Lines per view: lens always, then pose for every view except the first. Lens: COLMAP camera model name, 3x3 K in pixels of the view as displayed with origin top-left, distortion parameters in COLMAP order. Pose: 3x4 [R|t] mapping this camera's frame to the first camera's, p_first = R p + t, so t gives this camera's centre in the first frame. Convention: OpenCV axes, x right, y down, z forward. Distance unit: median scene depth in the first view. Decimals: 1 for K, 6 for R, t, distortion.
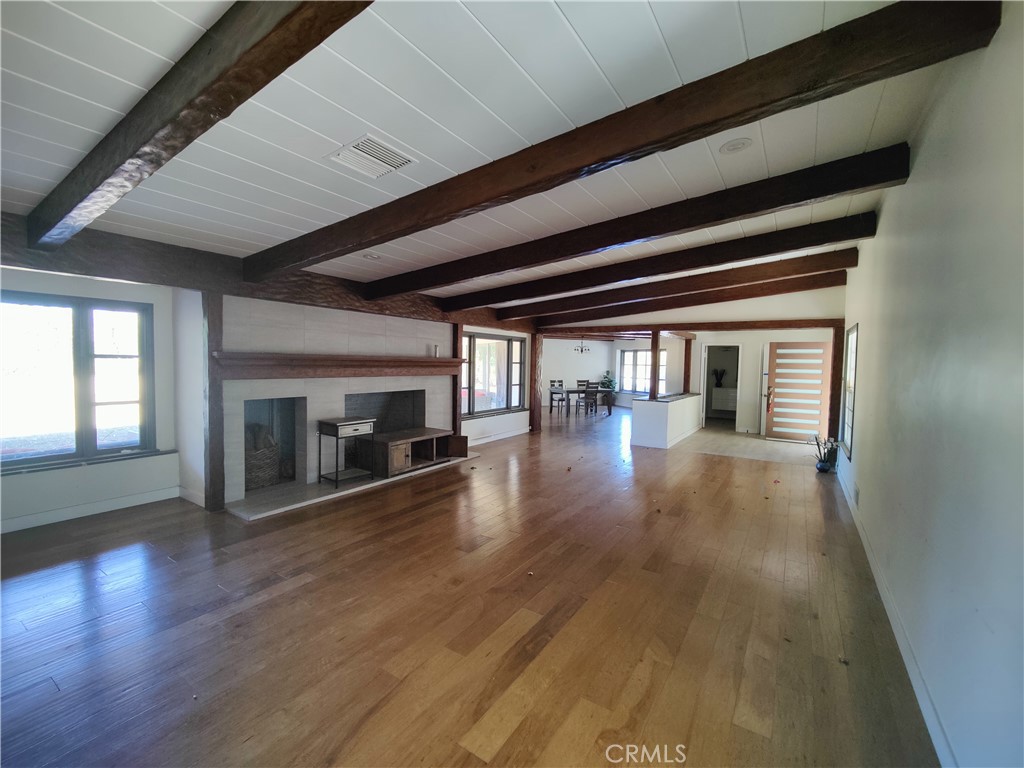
lens RADIAL K [[445.3, 0, 511.4], [0, 445.3, 384.6], [0, 0, 1]] dist [0.011295, -0.005062]
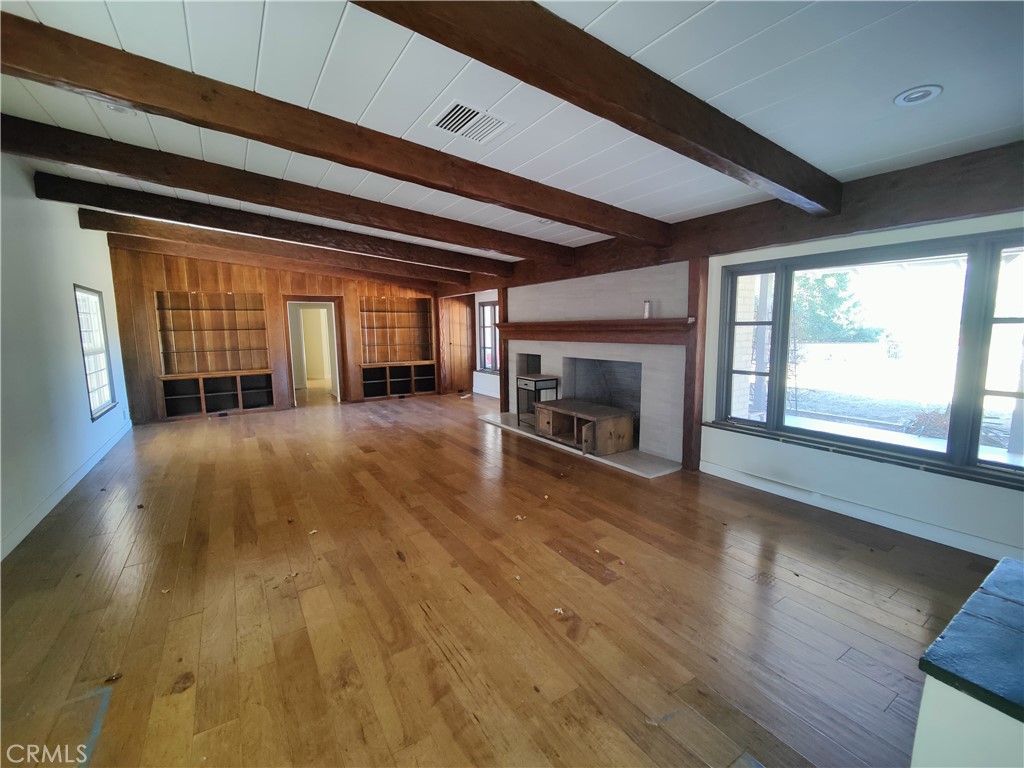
lens RADIAL K [[445.3, 0, 515.3], [0, 445.3, 384.3], [0, 0, 1]] dist [0.011295, -0.005062]
pose [[-0.393137, 0.106602, -0.913279, 0.581431], [-0.040314, 0.990303, 0.132946, -0.044125], [0.918596, 0.089084, -0.385027, 1.111118]]
